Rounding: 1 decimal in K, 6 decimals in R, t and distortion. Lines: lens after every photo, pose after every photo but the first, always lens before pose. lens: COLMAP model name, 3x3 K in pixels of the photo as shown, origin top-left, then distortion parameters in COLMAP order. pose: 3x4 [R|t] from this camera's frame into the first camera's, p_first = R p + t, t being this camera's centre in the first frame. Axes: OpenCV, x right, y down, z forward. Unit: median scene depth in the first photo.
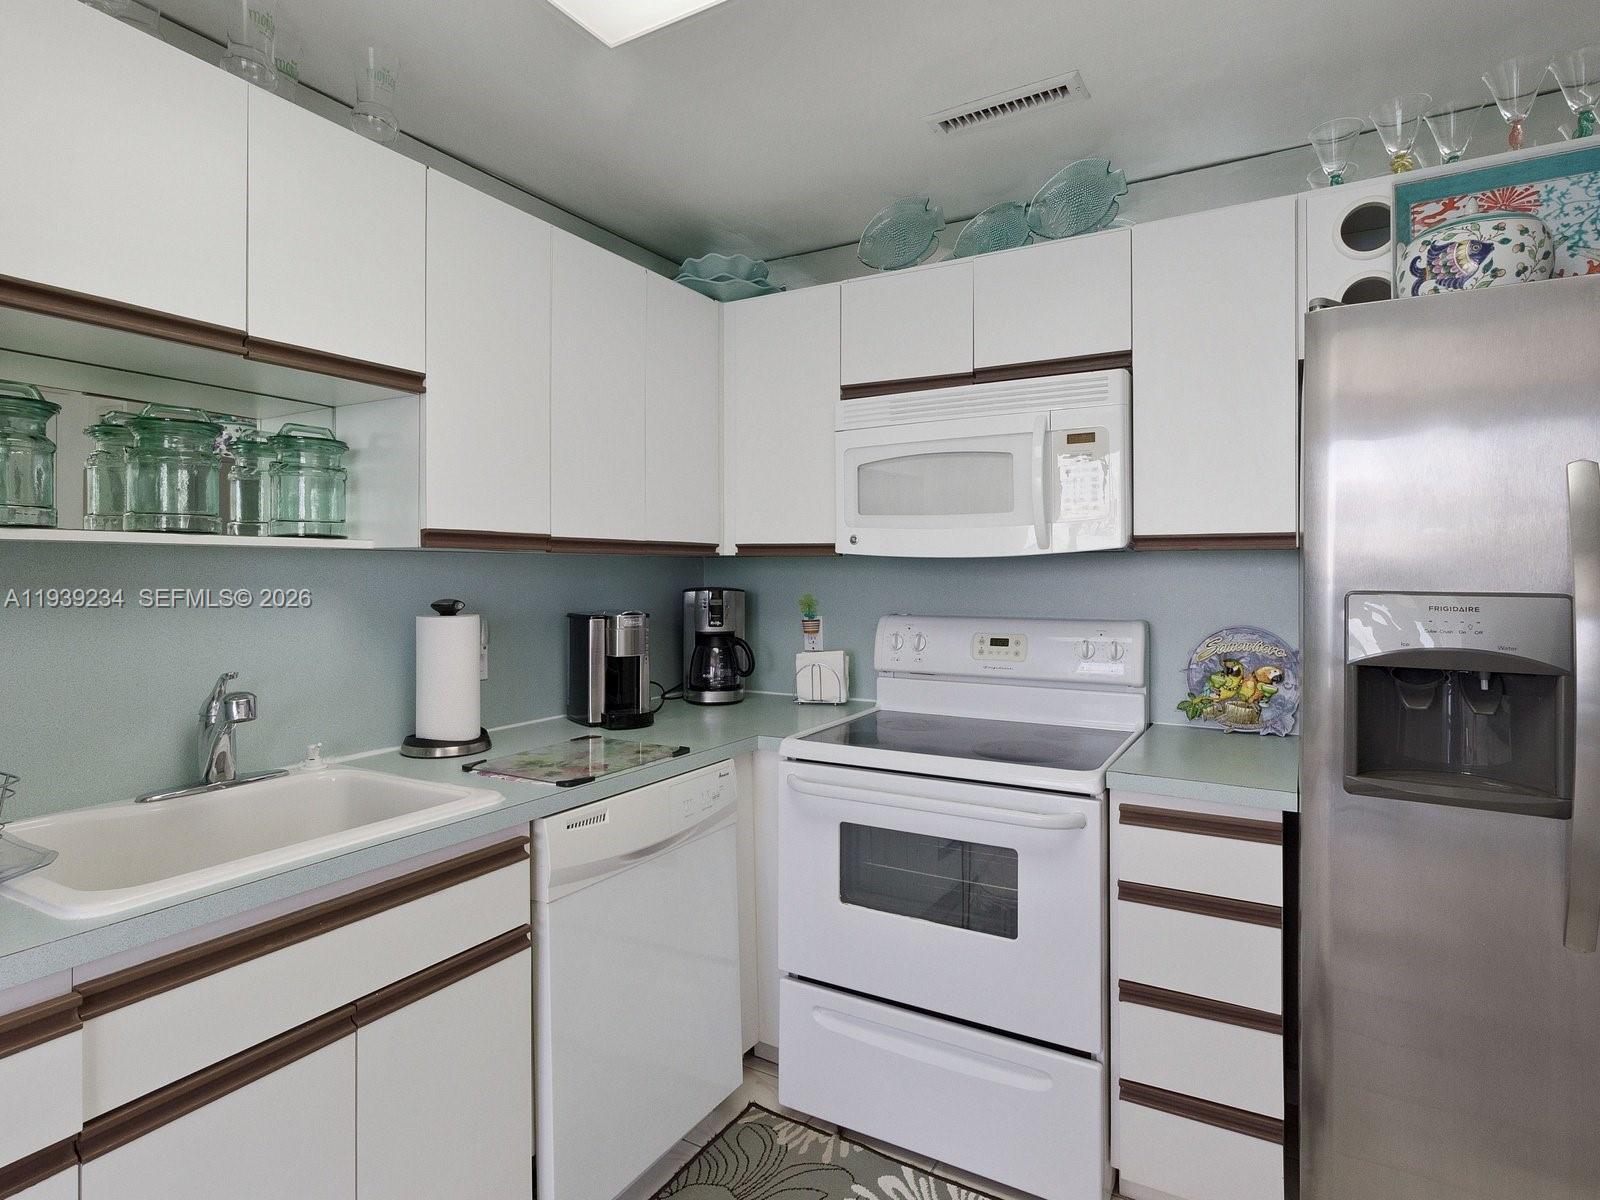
lens RADIAL K [[845.0, 0, 795.4], [0, 845.0, 571.4], [0, 0, 1]] dist [0.002959, 0.000833]
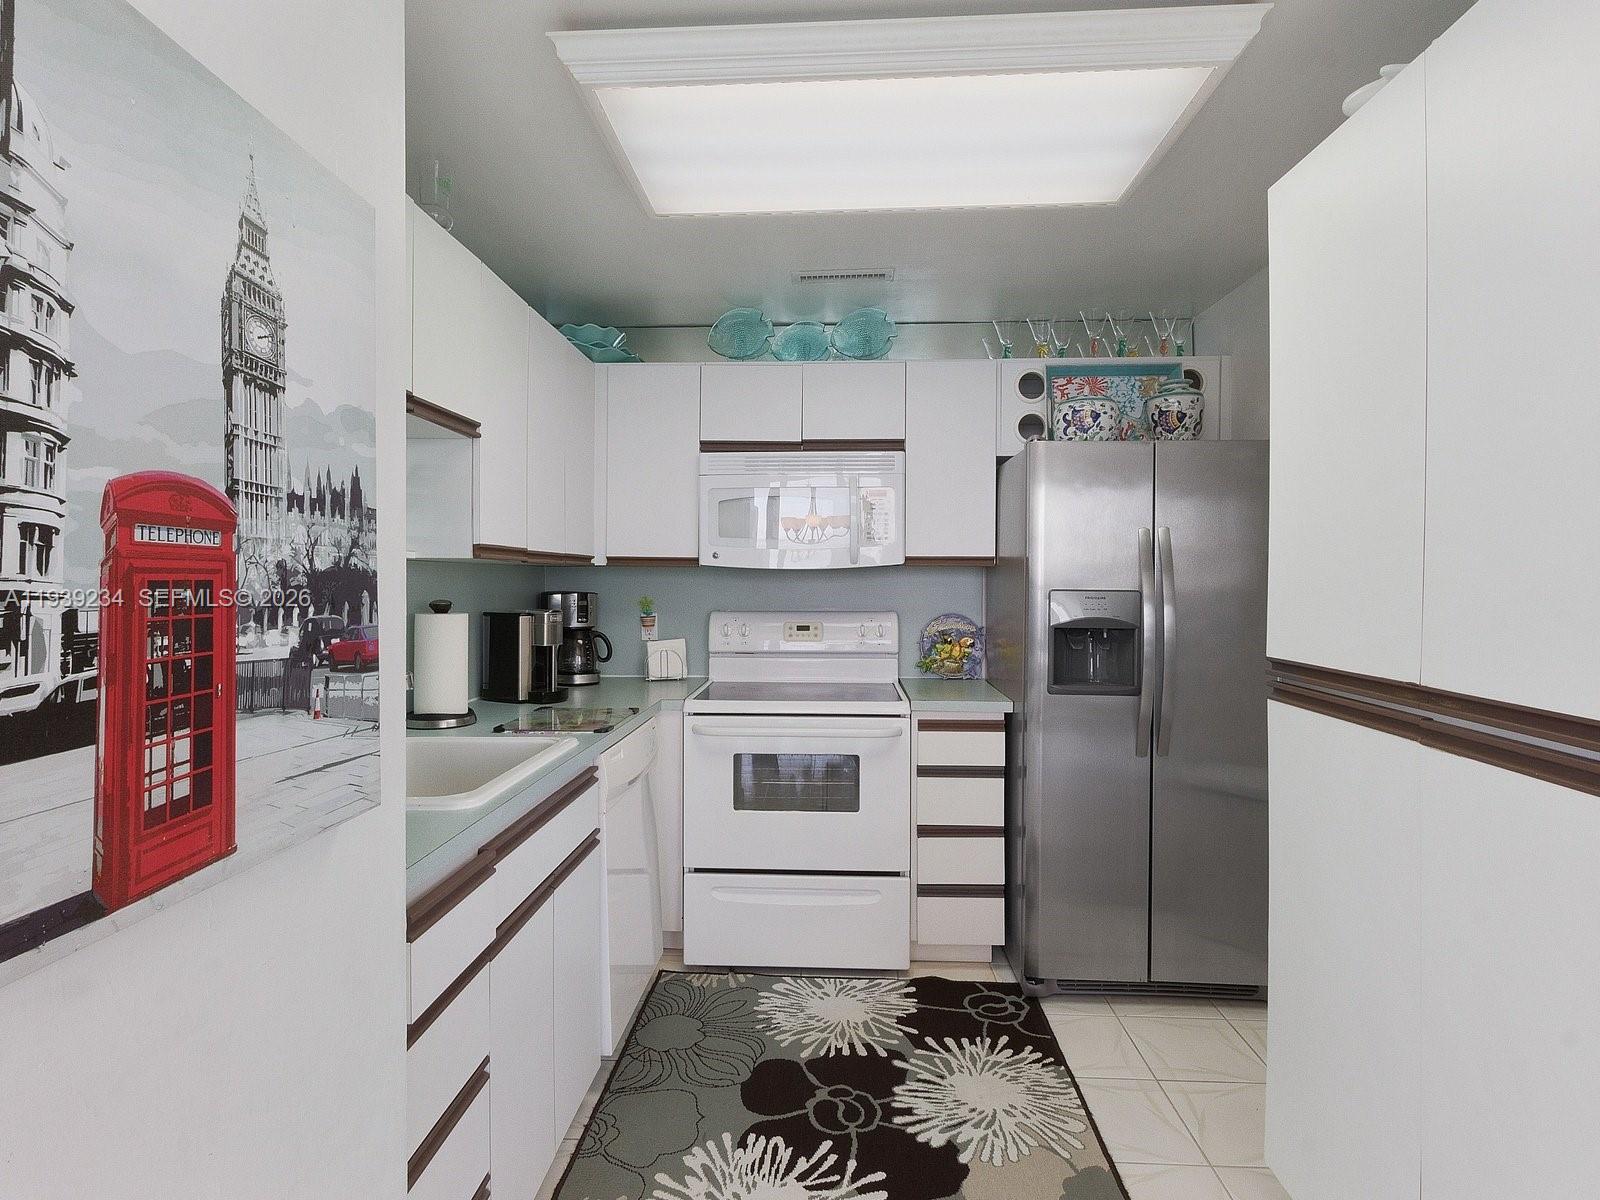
lens RADIAL K [[813.2, 0, 779.5], [0, 813.2, 585.5], [0, 0, 1]] dist [0.000686, 0.000136]
pose [[0.896517, 0.000051, 0.443010, -0.462908], [-0.003291, 0.999973, 0.006545, 0.002682], [-0.442997, -0.007325, 0.896493, -0.249188]]
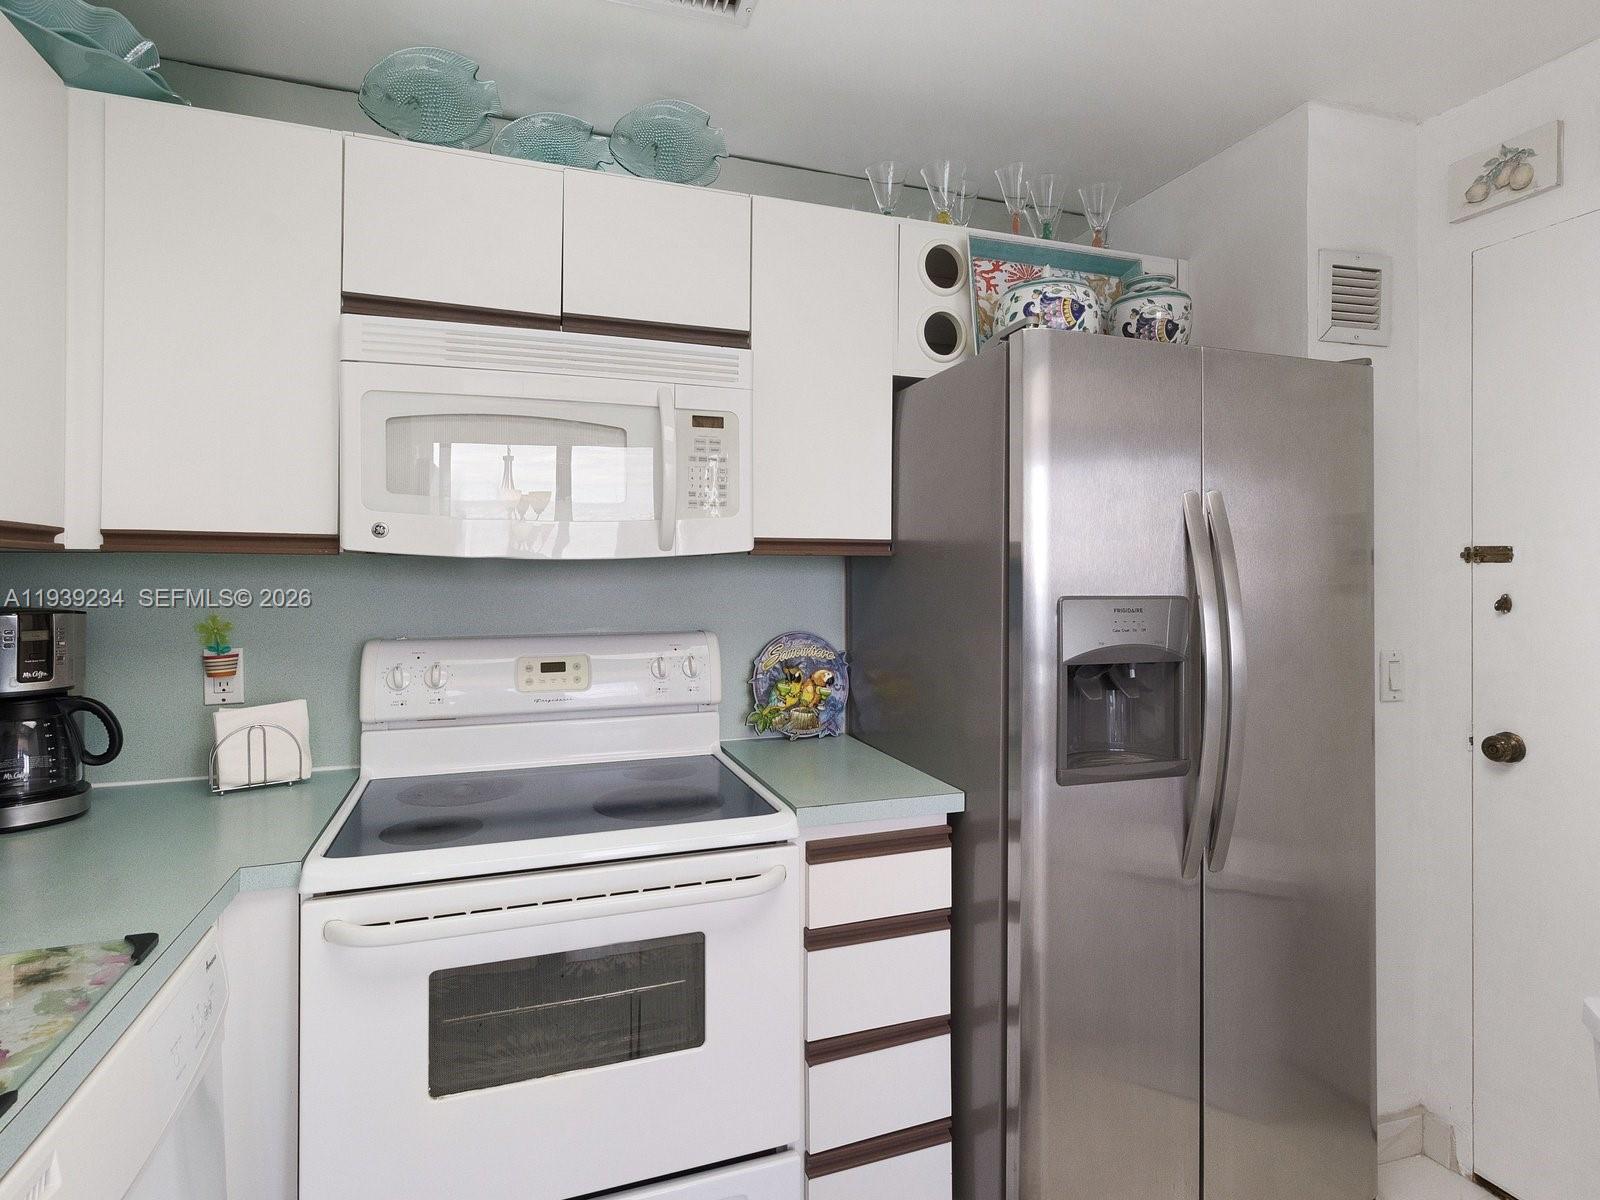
lens RADIAL K [[845.0, 0, 795.4], [0, 845.0, 571.4], [0, 0, 1]] dist [0.002959, 0.000833]
pose [[0.650672, 0.003154, 0.759352, -0.240863], [-0.000067, 0.999992, -0.004096, -0.002789], [-0.759359, 0.002614, 0.650667, 0.358480]]
